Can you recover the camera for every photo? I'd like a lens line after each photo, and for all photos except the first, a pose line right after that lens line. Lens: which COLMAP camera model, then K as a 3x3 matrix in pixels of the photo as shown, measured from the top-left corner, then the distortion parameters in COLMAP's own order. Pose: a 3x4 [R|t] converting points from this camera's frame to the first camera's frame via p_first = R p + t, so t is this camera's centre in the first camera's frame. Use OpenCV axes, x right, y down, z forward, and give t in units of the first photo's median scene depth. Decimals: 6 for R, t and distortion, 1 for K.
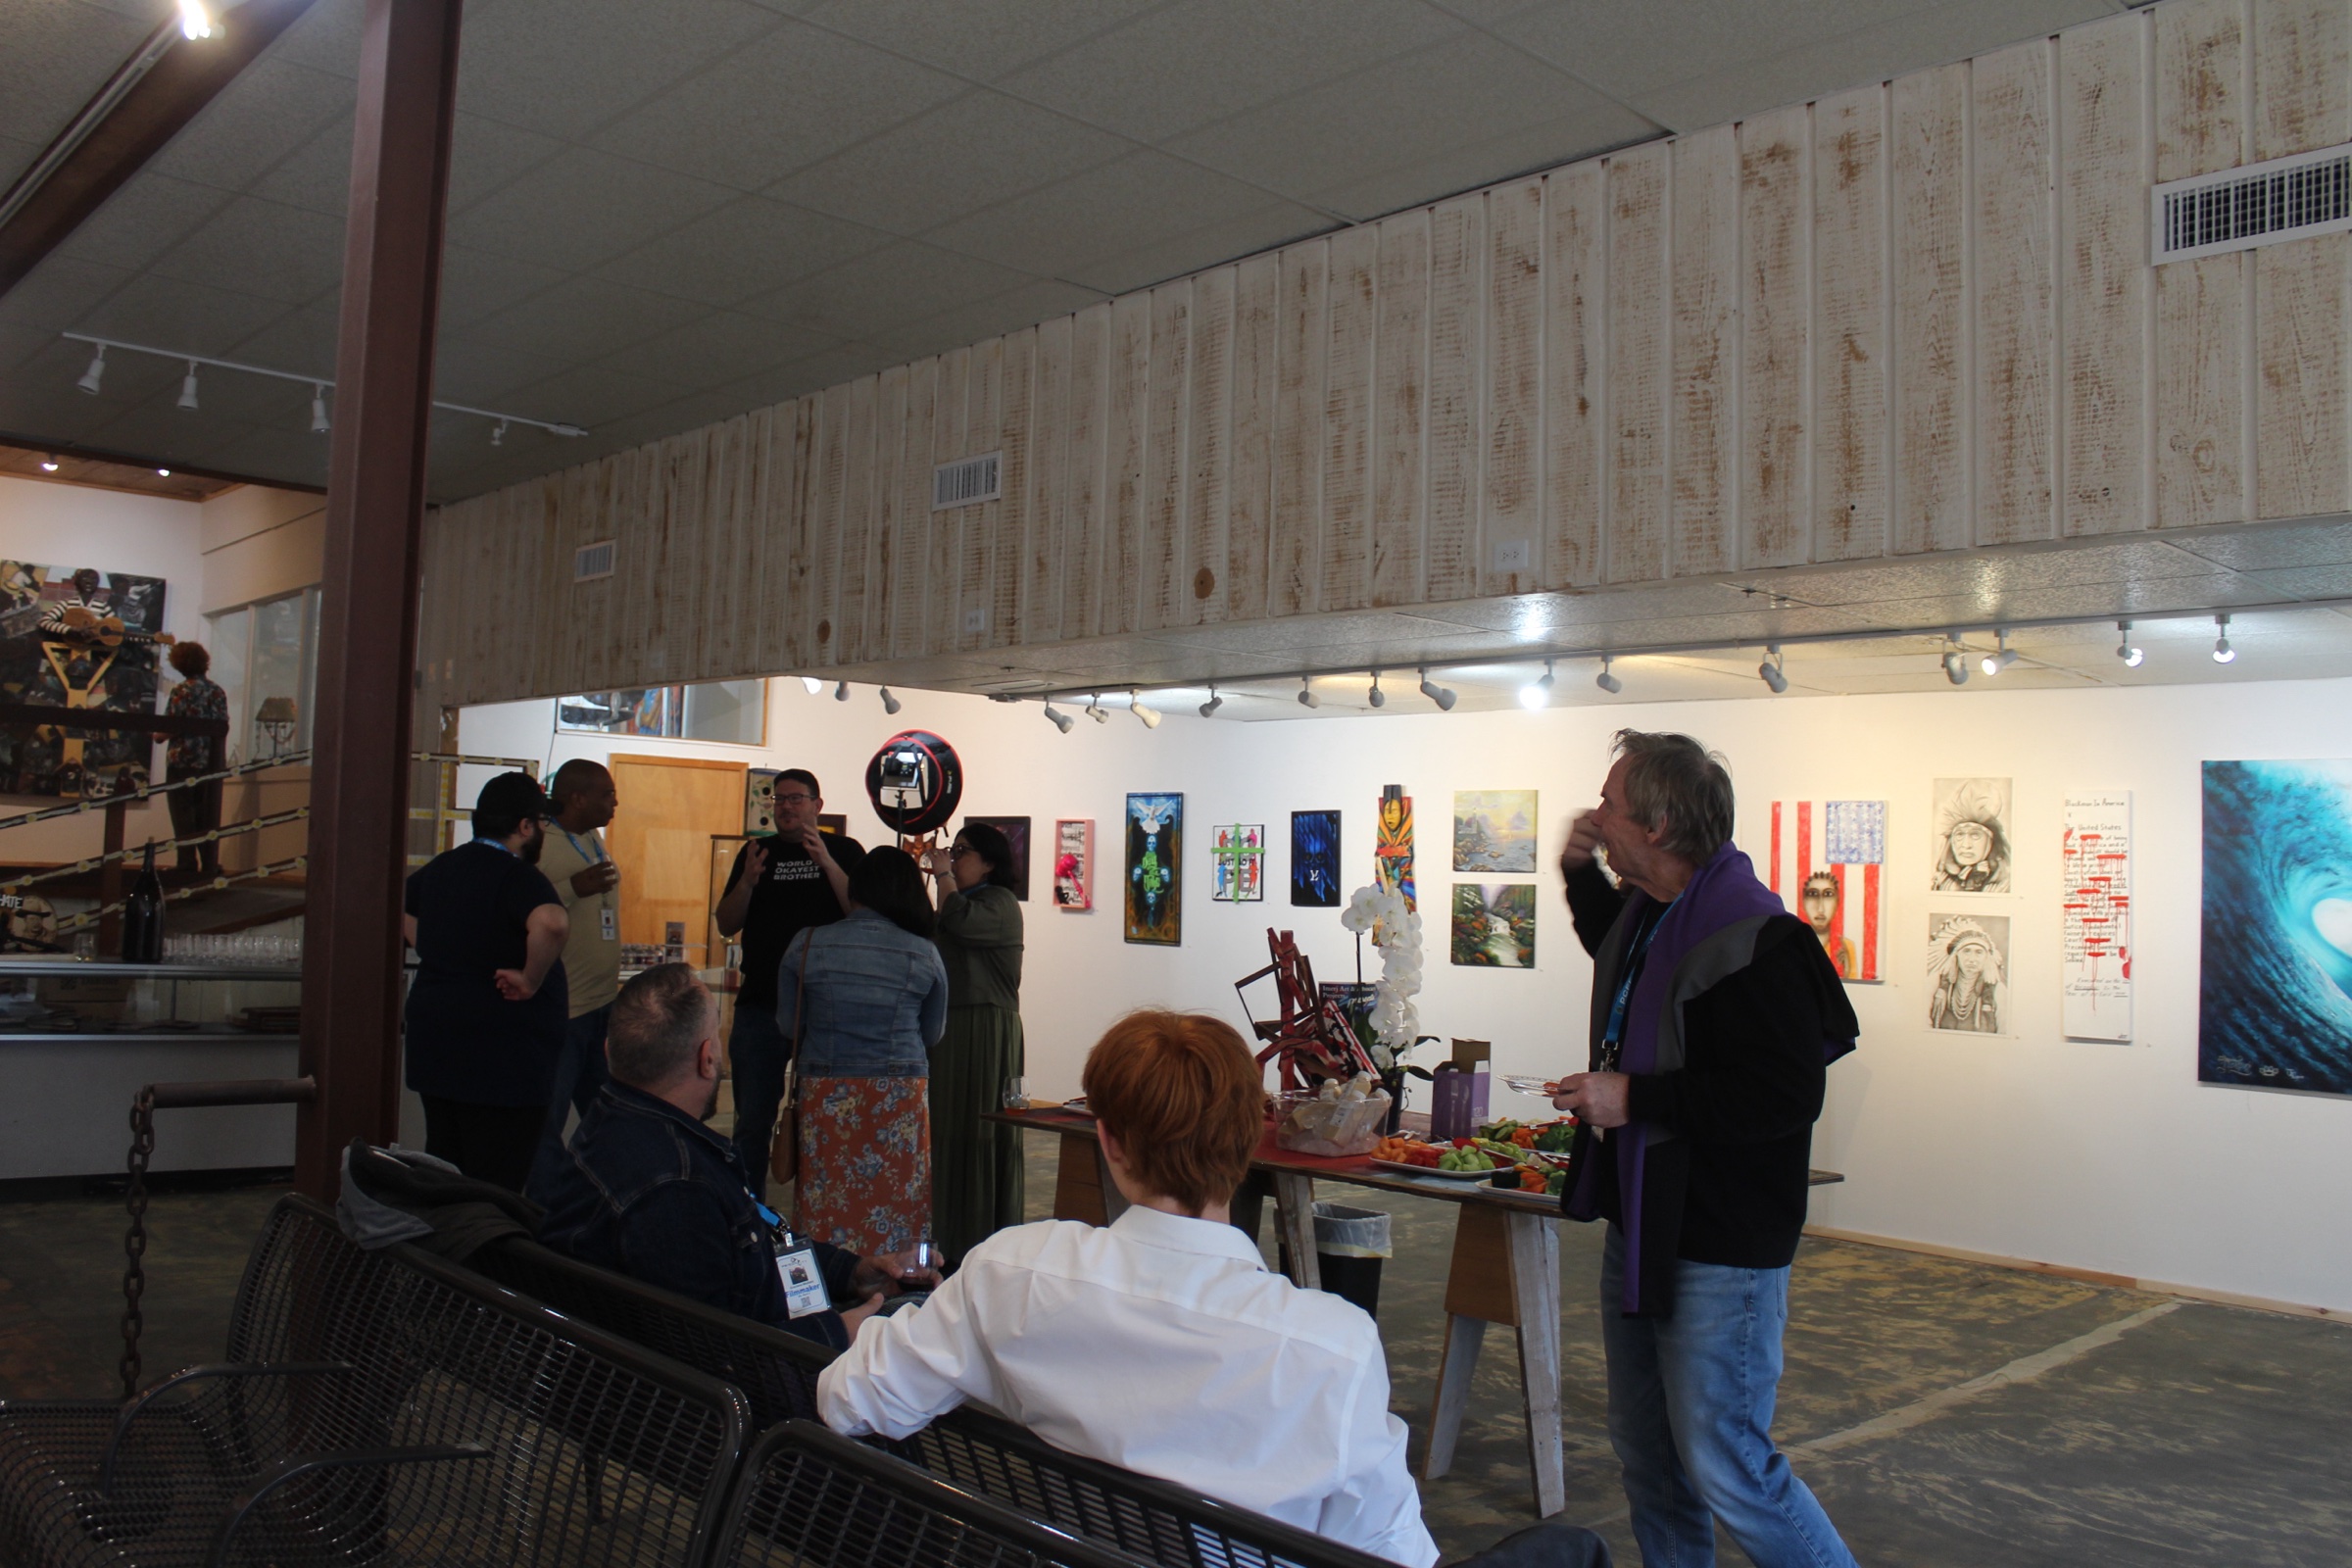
lens RADIAL K [[1953.2, 0, 1181.7], [0, 1953.2, 803.9], [0, 0, 1]] dist [-0.166424, 0.142302]
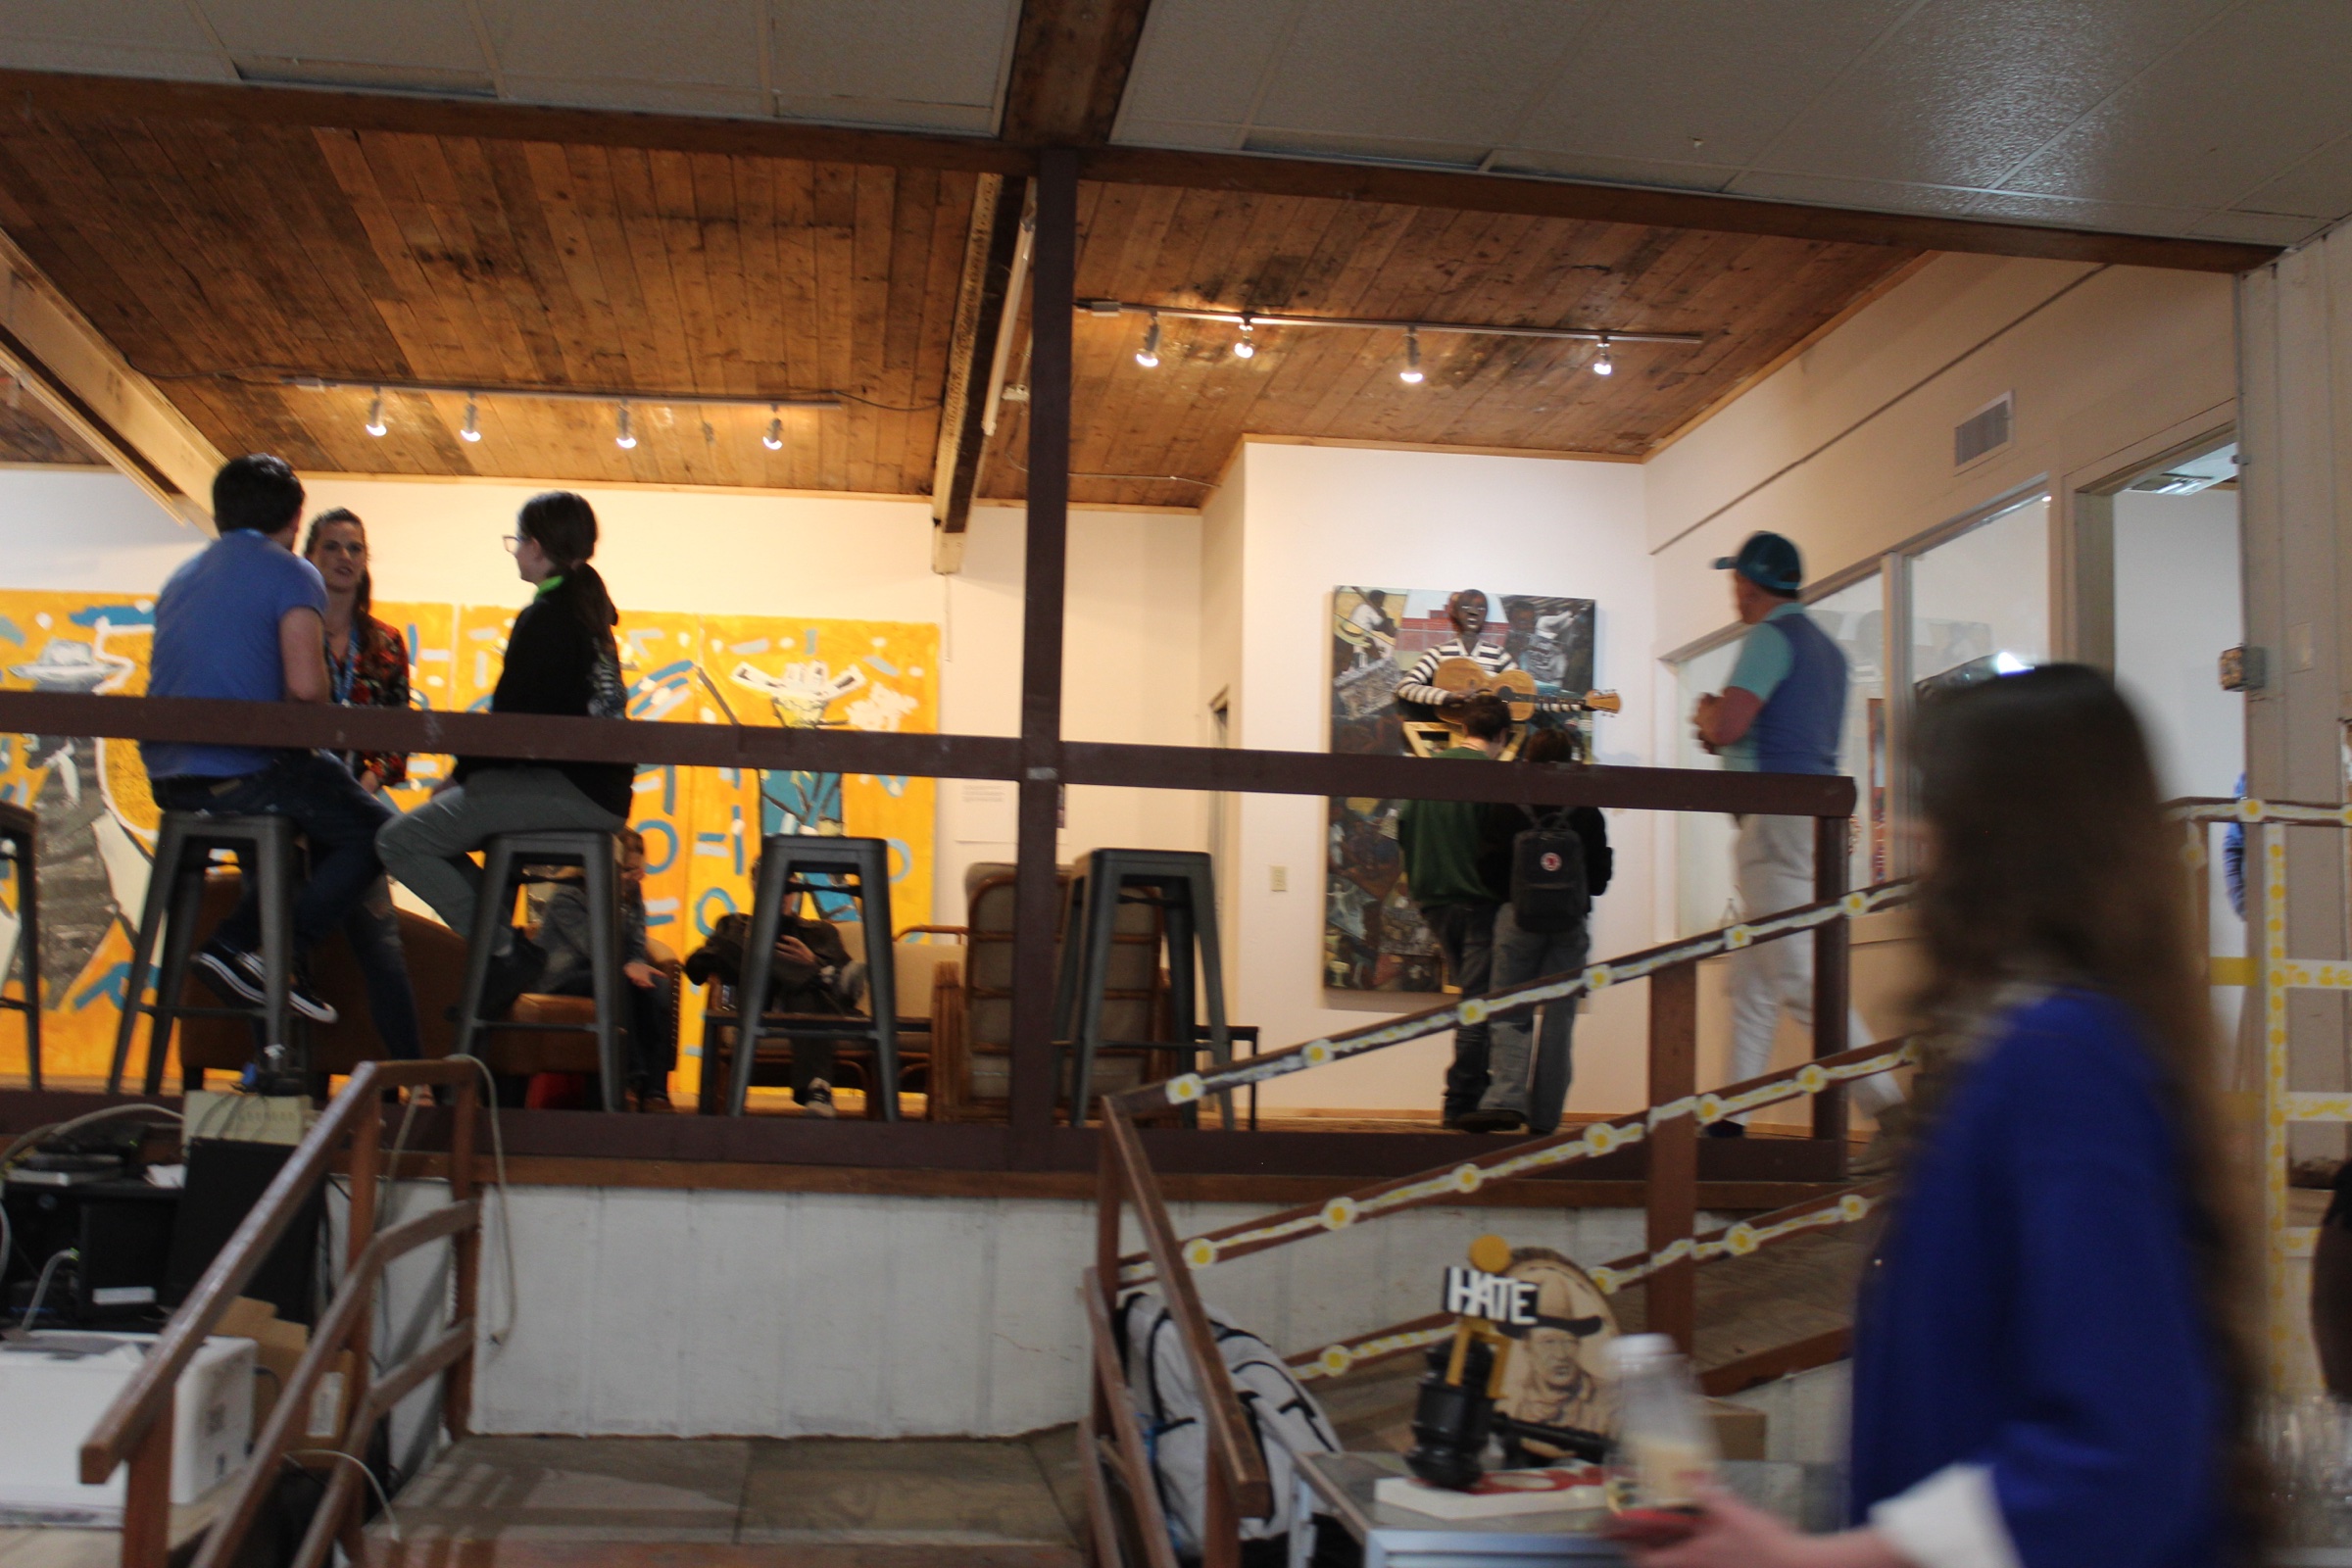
lens RADIAL K [[2520.5, 0, 1156.2], [0, 2520.5, 784.0], [0, 0, 1]] dist [-0.067041, 0.000000]
pose [[0.809711, -0.078529, -0.581550, -0.427060], [0.024831, 0.994703, -0.099745, 0.012793], [0.586303, 0.066324, 0.807372, 0.639285]]
